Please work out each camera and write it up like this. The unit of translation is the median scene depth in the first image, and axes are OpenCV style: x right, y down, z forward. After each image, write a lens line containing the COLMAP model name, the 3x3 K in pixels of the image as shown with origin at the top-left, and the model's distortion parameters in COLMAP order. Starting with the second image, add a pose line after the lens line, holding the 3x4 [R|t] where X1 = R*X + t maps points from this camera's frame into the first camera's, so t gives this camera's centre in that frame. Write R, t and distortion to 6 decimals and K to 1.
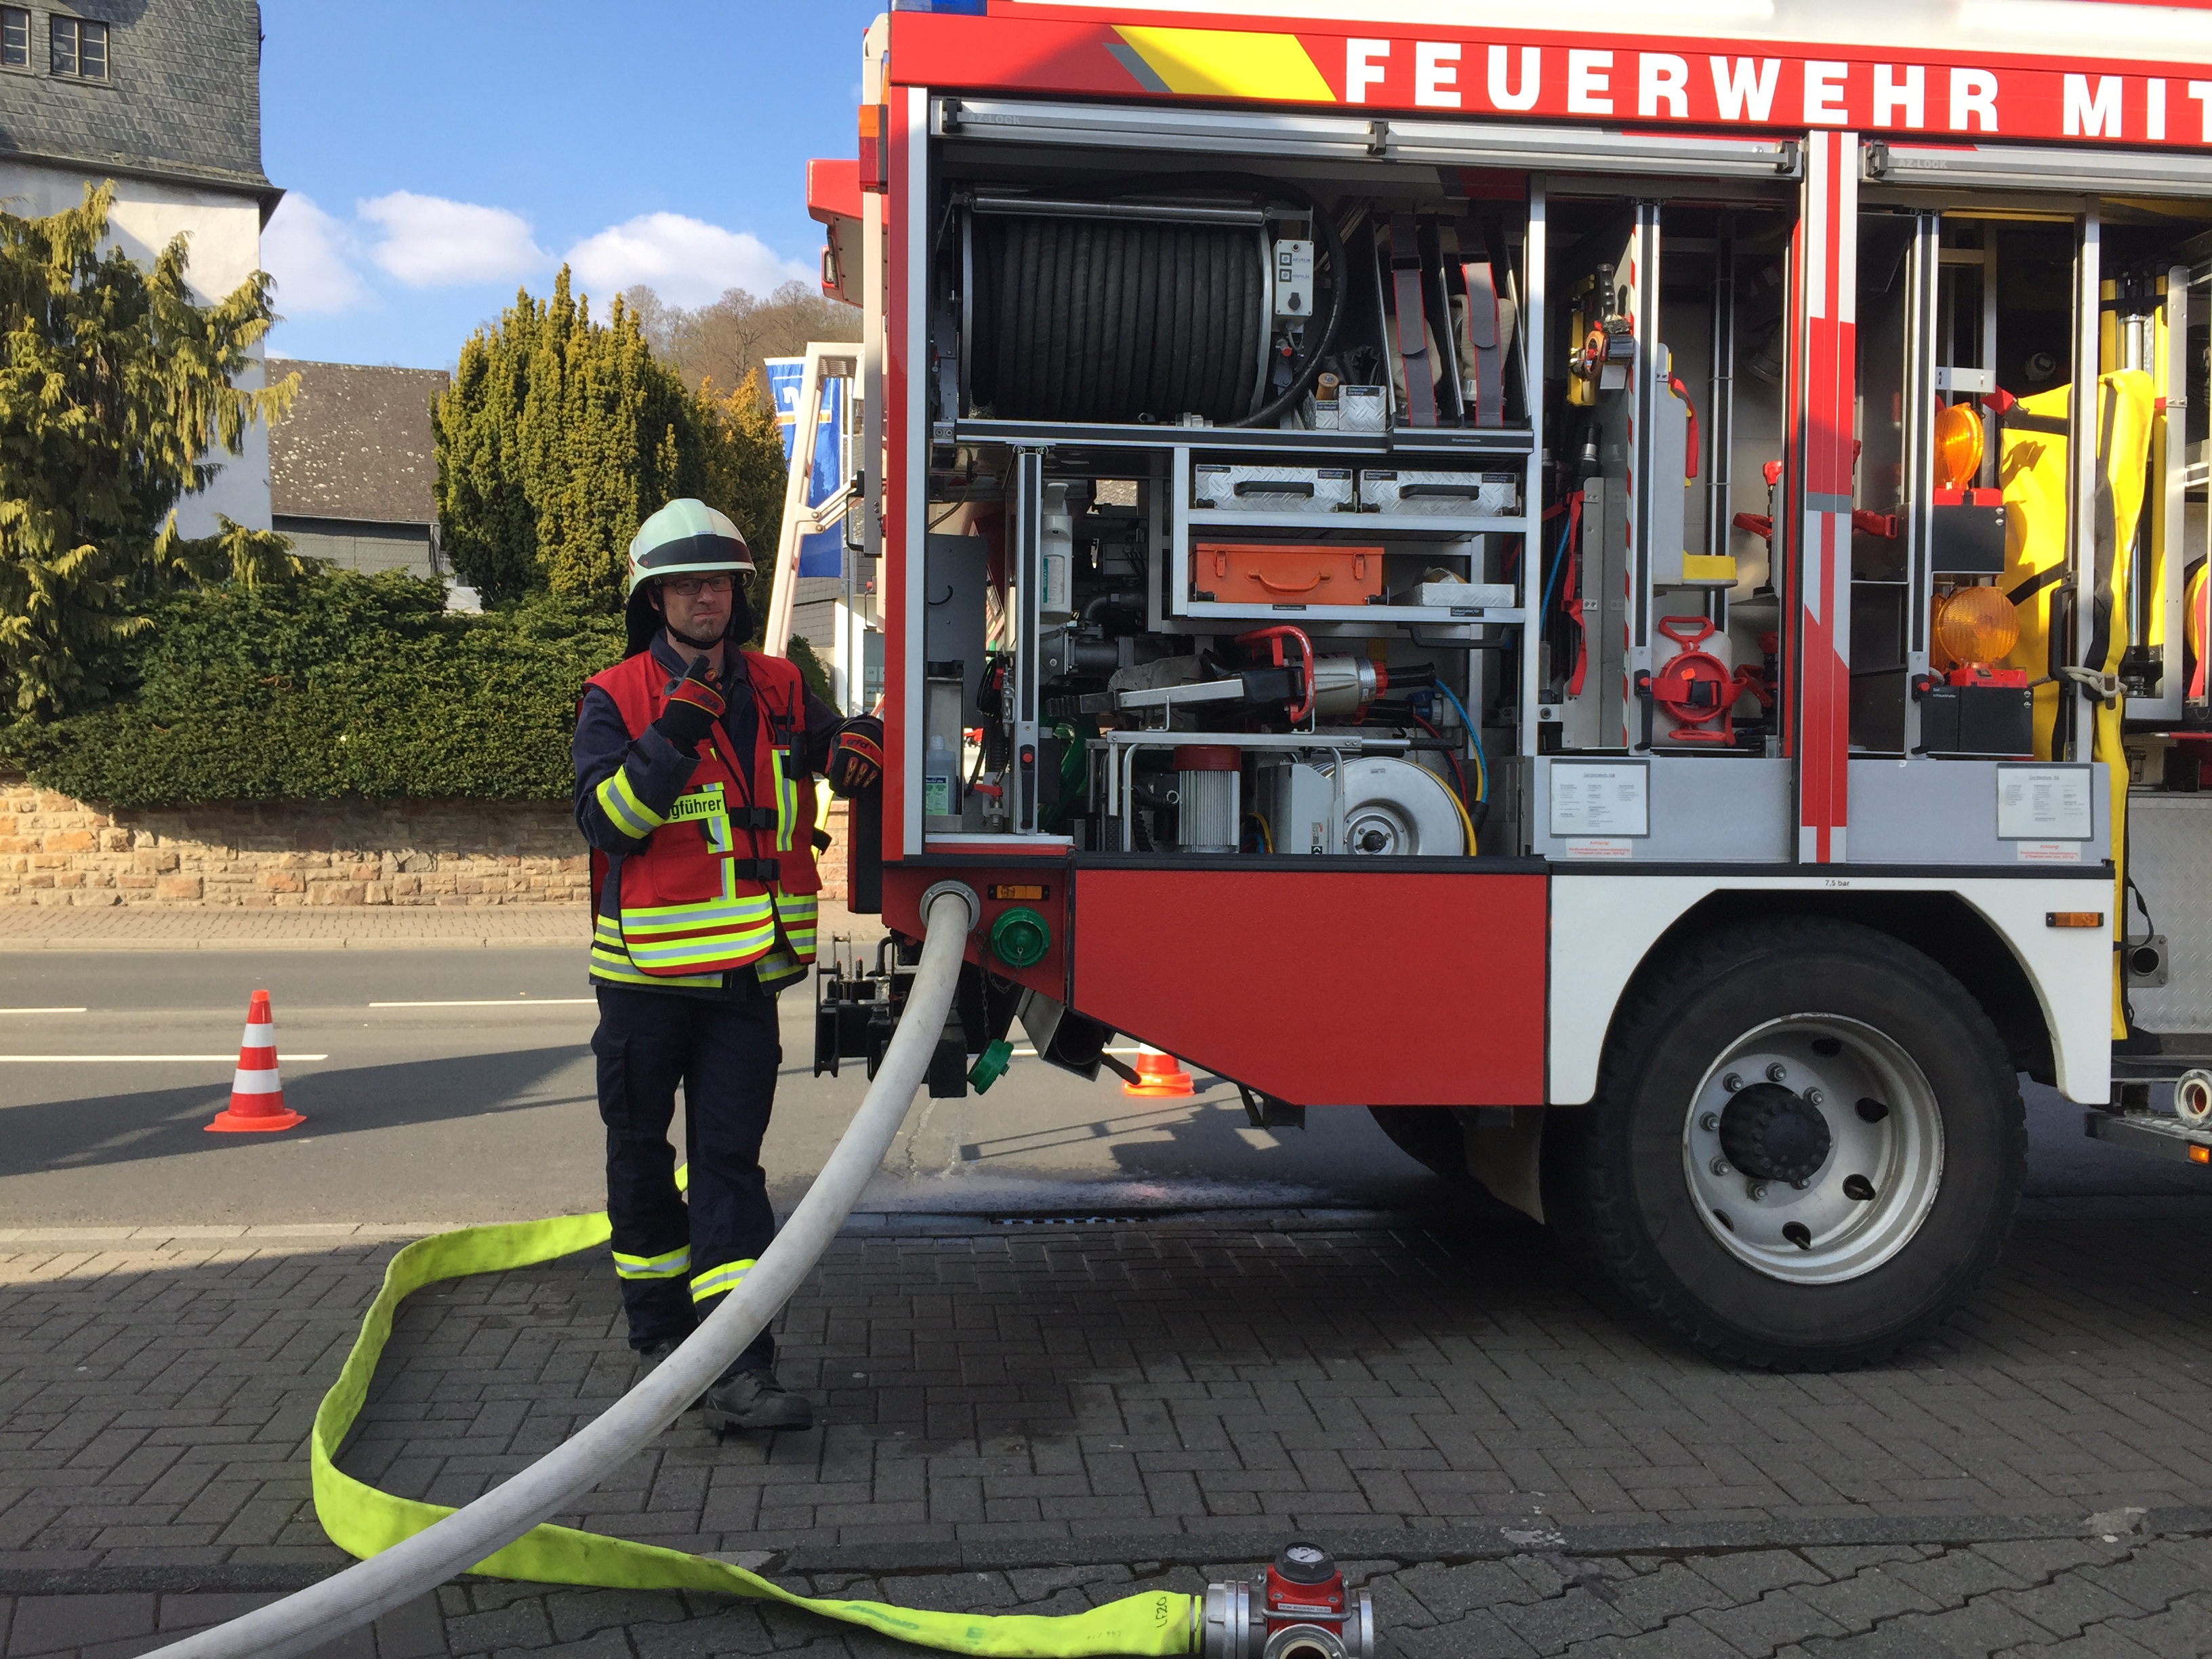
lens RADIAL K [[1864.9, 0, 1099.1], [0, 1864.9, 770.0], [0, 0, 1]] dist [0.042117, -0.016045]
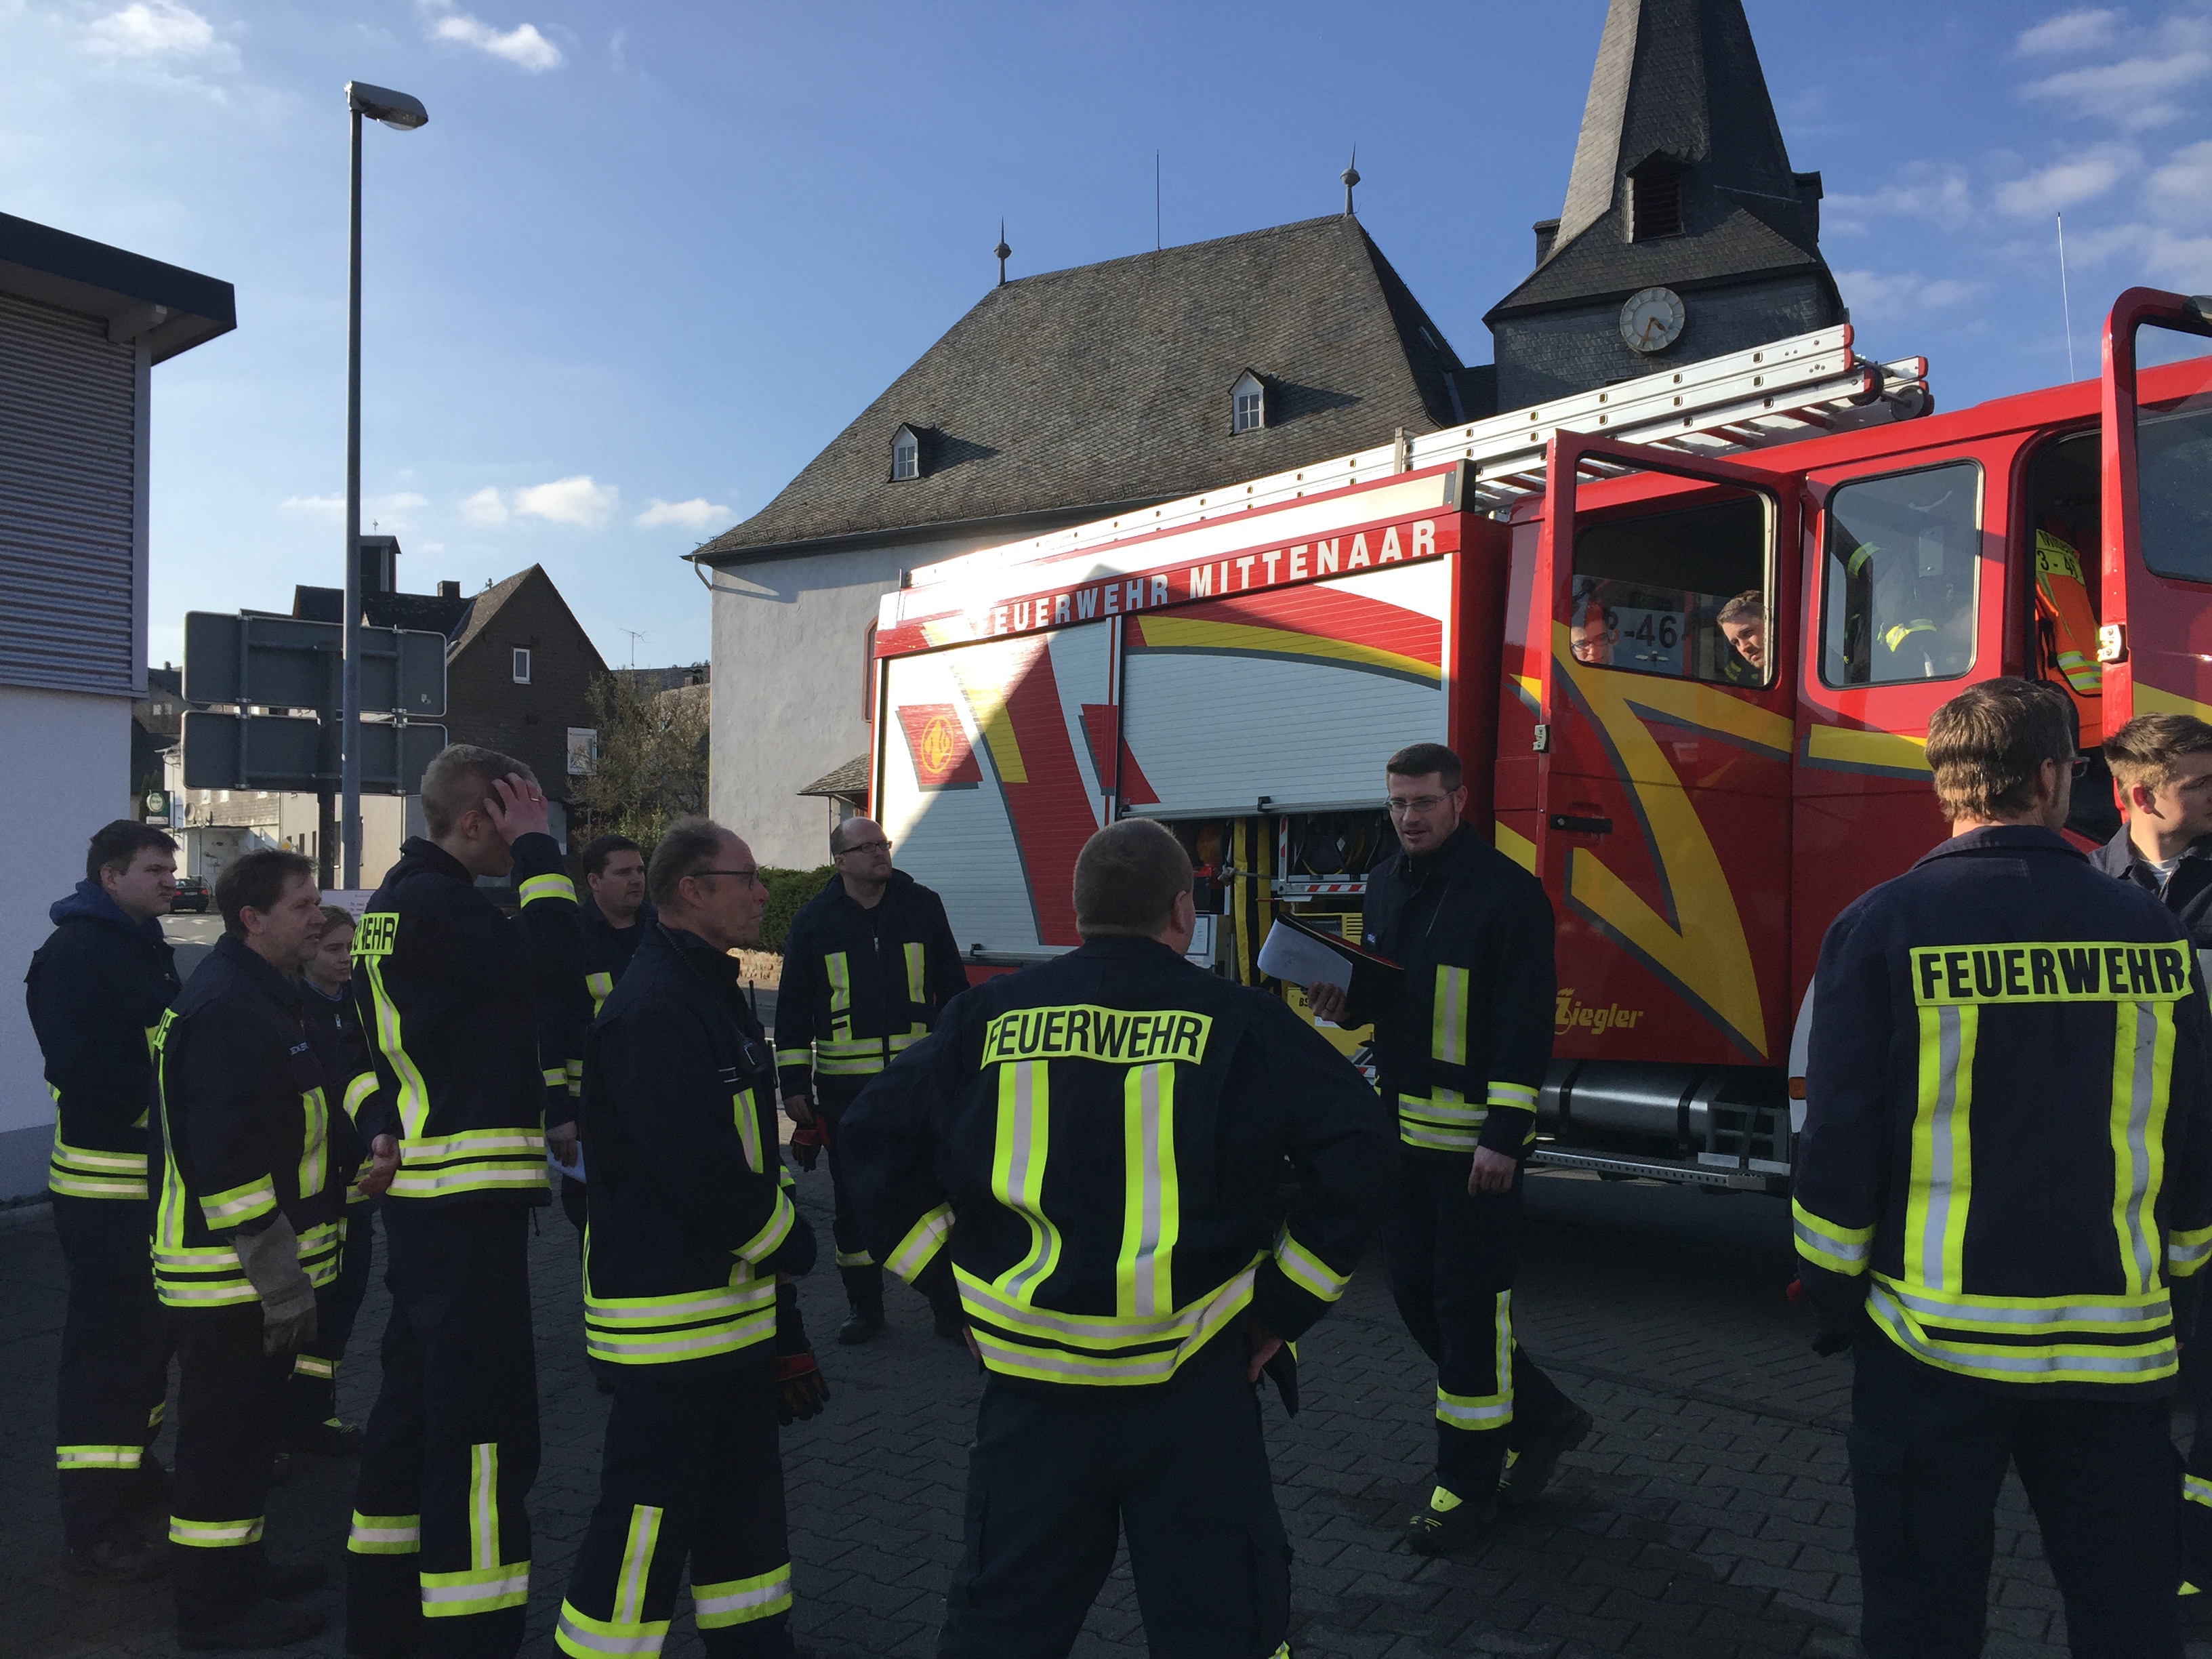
lens RADIAL K [[1875.3, 0, 1106.0], [0, 1875.3, 829.5], [0, 0, 1]] dist [0.032100, 0.007980]
pose [[0.548505, -0.046368, -0.834860, 2.135168], [-0.015536, 0.997724, -0.065620, 0.038740], [0.836003, 0.048964, 0.546536, -0.148573]]
